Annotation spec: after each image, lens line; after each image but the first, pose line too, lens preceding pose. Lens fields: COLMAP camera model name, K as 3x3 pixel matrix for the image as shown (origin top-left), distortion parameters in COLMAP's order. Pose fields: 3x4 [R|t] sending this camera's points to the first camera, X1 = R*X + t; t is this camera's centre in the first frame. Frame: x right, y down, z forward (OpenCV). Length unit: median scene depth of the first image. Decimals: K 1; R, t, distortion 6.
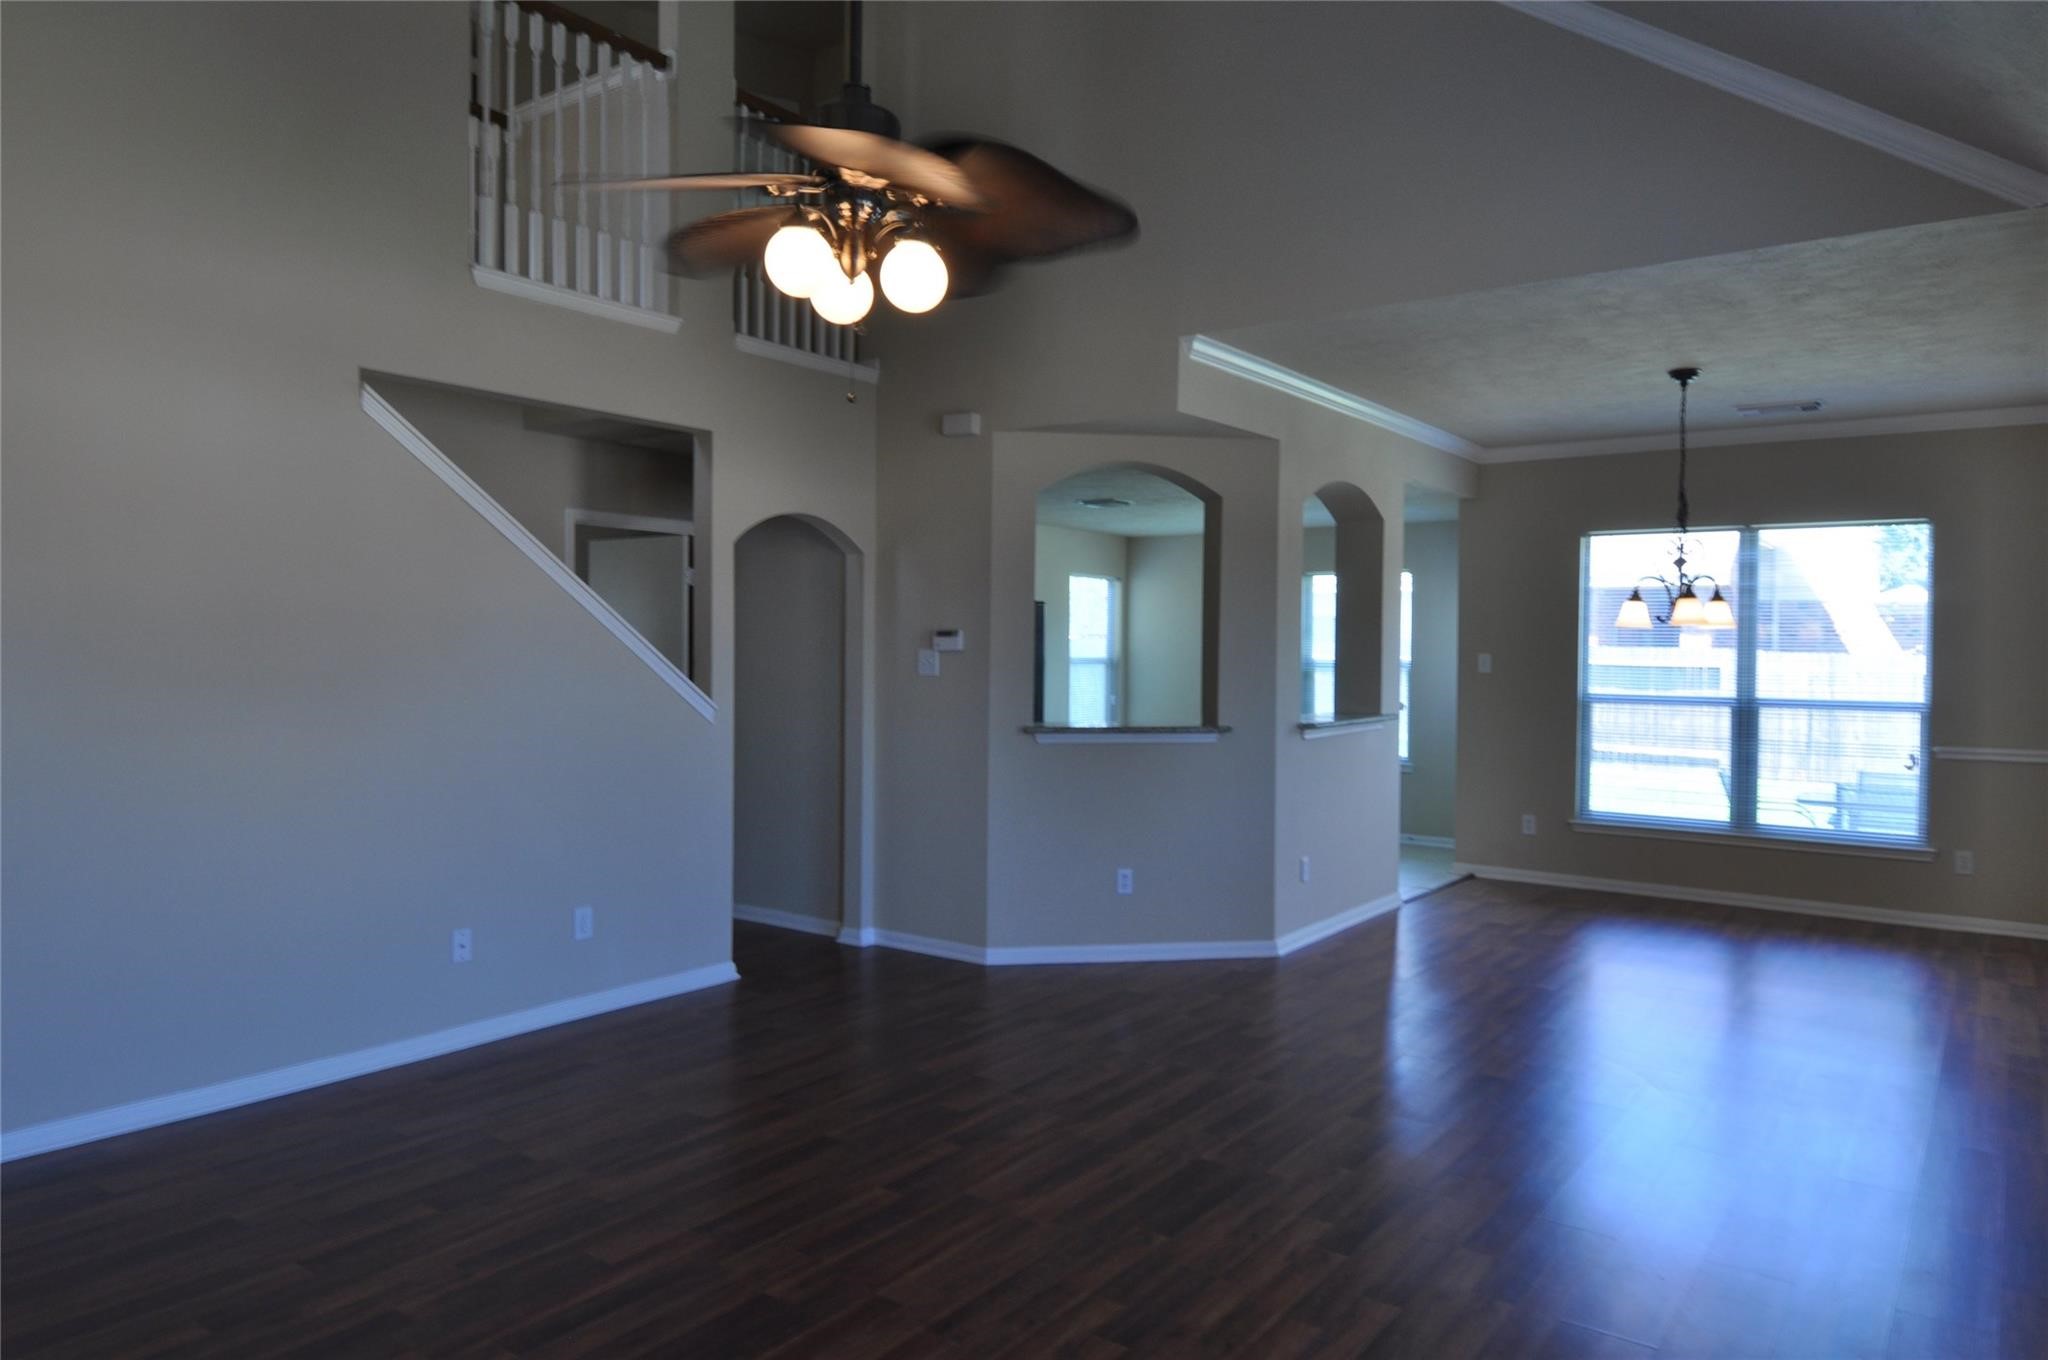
lens RADIAL K [[1362.7, 0, 1024.0], [0, 1362.7, 680.0], [0, 0, 1]] dist [-0.006629, 0.000245]
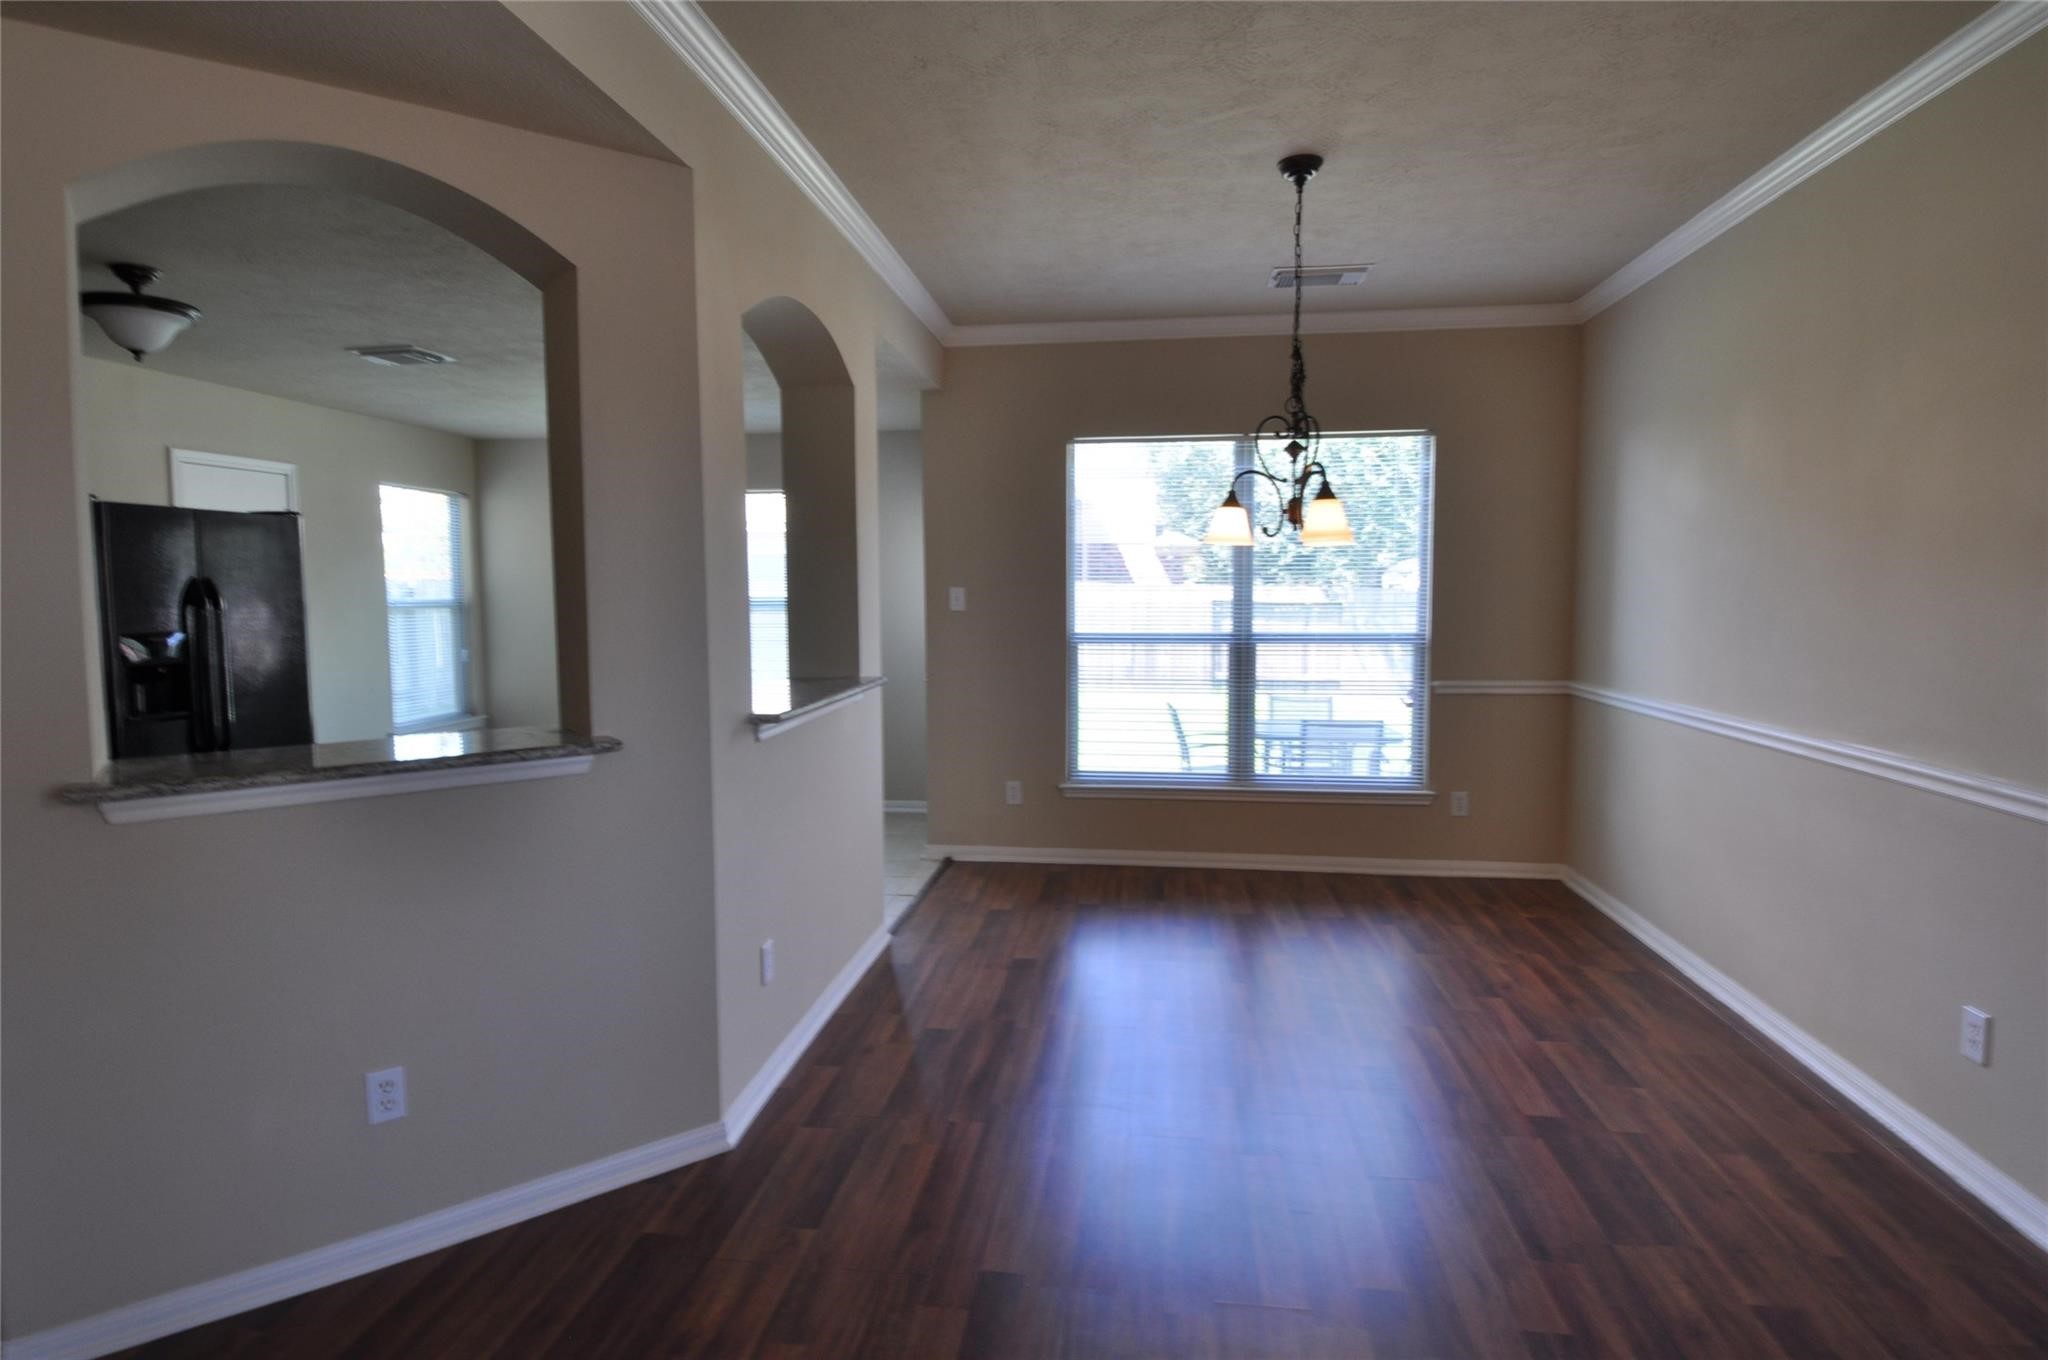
lens RADIAL K [[1065.7, 0, 1024.0], [0, 1065.7, 680.0], [0, 0, 1]] dist [0.019394, 0.000313]
pose [[0.878500, -0.054952, 0.474571, 0.076425], [0.024095, 0.997195, 0.070865, -0.008976], [-0.477134, -0.050820, 0.877360, 0.458888]]
